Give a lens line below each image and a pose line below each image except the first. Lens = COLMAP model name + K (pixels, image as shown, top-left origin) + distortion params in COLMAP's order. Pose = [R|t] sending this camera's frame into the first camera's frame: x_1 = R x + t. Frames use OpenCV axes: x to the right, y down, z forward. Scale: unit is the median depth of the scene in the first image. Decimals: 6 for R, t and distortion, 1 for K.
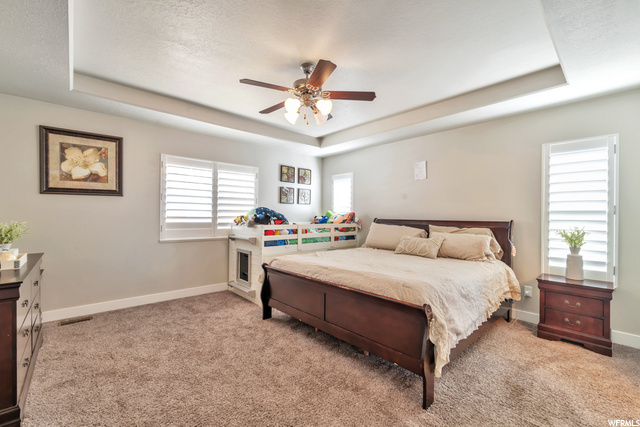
lens RADIAL K [[274.0, 0, 321.6], [0, 274.0, 211.6], [0, 0, 1]] dist [-0.000093, -0.000173]
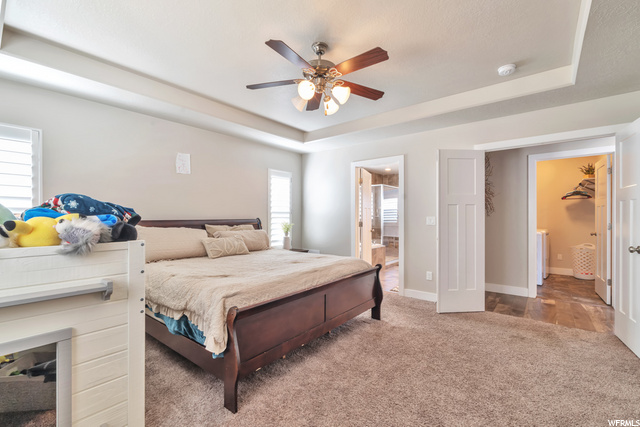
lens RADIAL K [[274.0, 0, 320.4], [0, 274.0, 215.4], [0, 0, 1]] dist [-0.000093, -0.000173]
pose [[-0.151639, -0.009985, 0.988386, -0.644734], [-0.022097, 0.999733, 0.006709, 0.001135], [-0.988189, -0.020823, -0.151819, 0.781884]]
